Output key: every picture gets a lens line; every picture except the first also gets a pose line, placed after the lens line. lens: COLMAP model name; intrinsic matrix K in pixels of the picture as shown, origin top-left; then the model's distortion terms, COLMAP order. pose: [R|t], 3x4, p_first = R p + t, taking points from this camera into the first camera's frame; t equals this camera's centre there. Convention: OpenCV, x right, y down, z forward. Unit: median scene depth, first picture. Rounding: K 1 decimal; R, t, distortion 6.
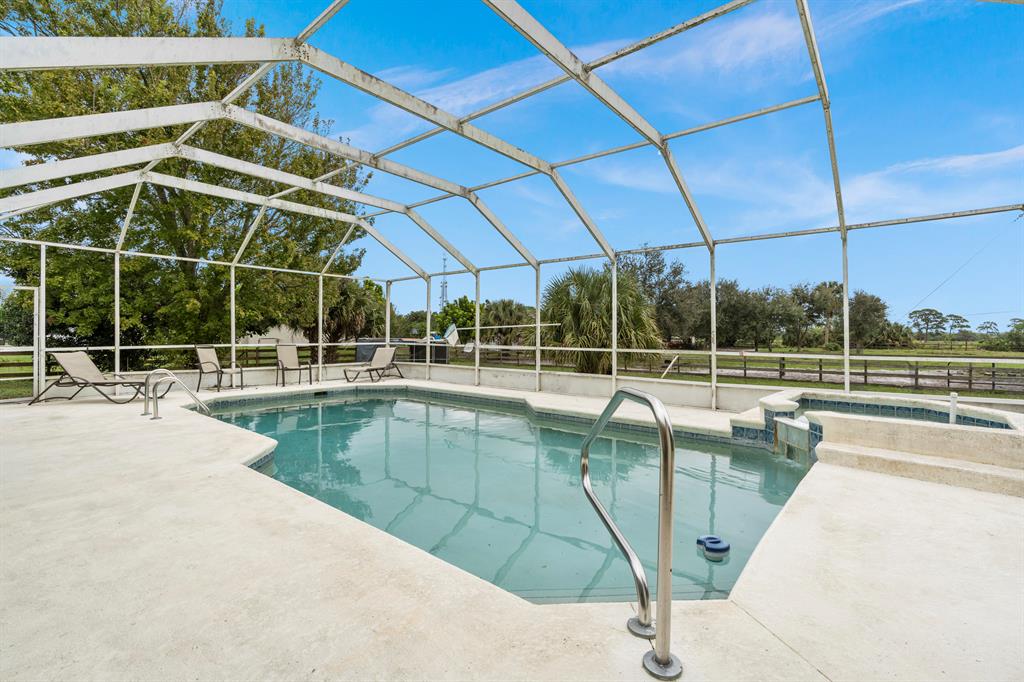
lens RADIAL K [[447.8, 0, 514.7], [0, 447.8, 339.4], [0, 0, 1]] dist [-0.001850, 0.000796]
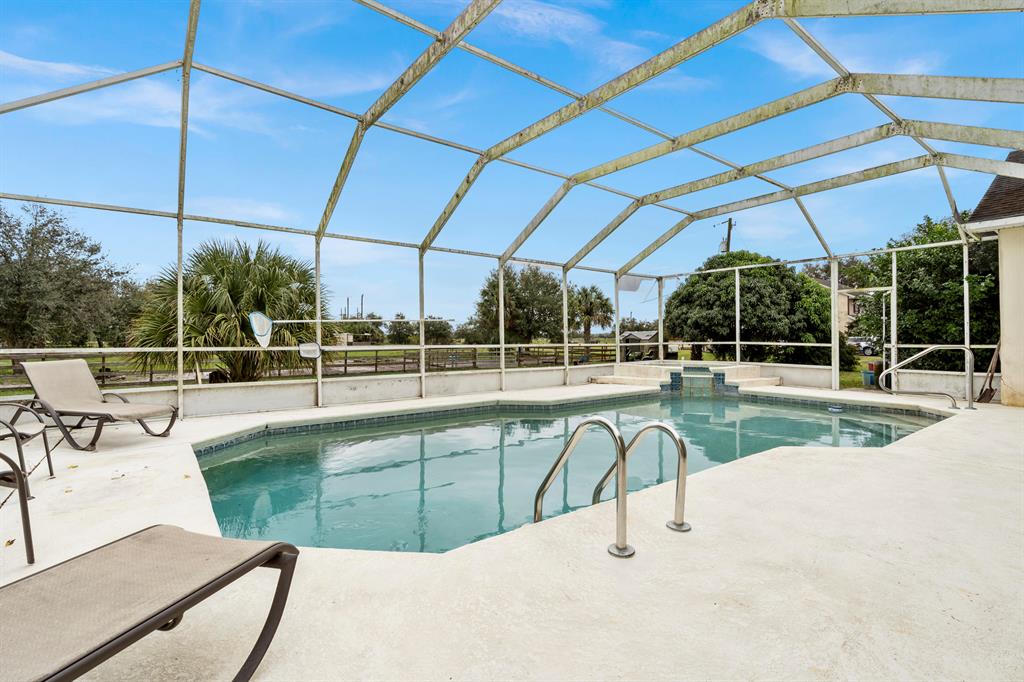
lens RADIAL K [[471.8, 0, 509.4], [0, 471.8, 341.2], [0, 0, 1]] dist [-0.001362, 0.002181]
pose [[0.210423, -0.020170, 0.977402, -0.771636], [-0.000693, 0.999784, 0.020781, -0.009632], [-0.977610, -0.005050, 0.210363, 0.629276]]
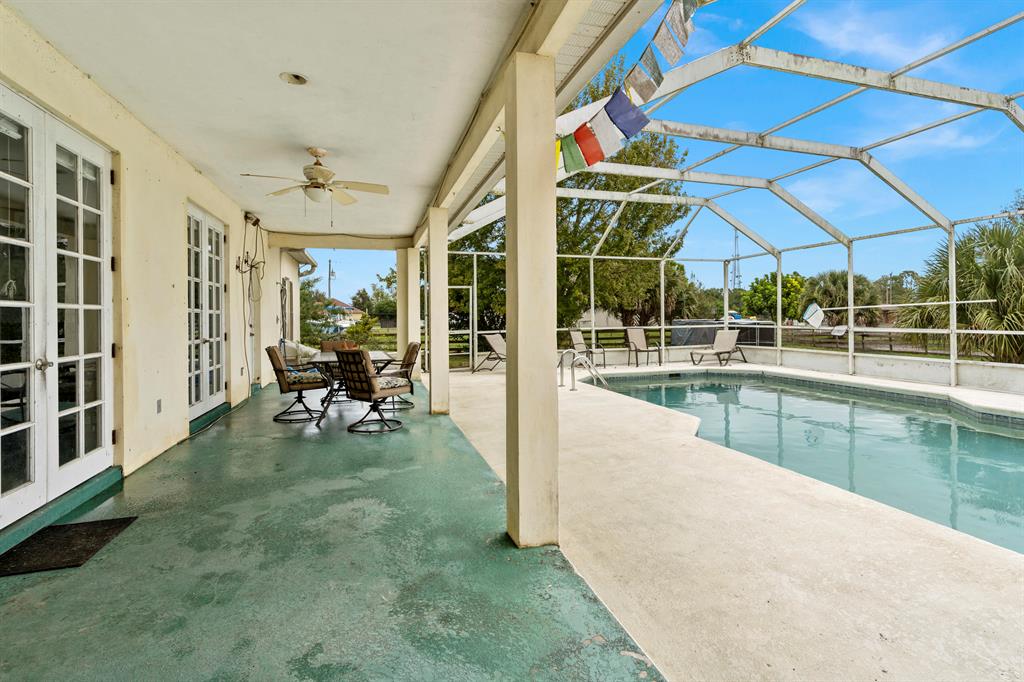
lens RADIAL K [[471.8, 0, 517.0], [0, 471.8, 319.5], [0, 0, 1]] dist [-0.001362, 0.002181]
pose [[0.853246, -0.011251, -0.521388, -0.168697], [0.011658, 0.999929, -0.002499, -0.008326], [0.521379, -0.003946, 0.853316, -0.110808]]
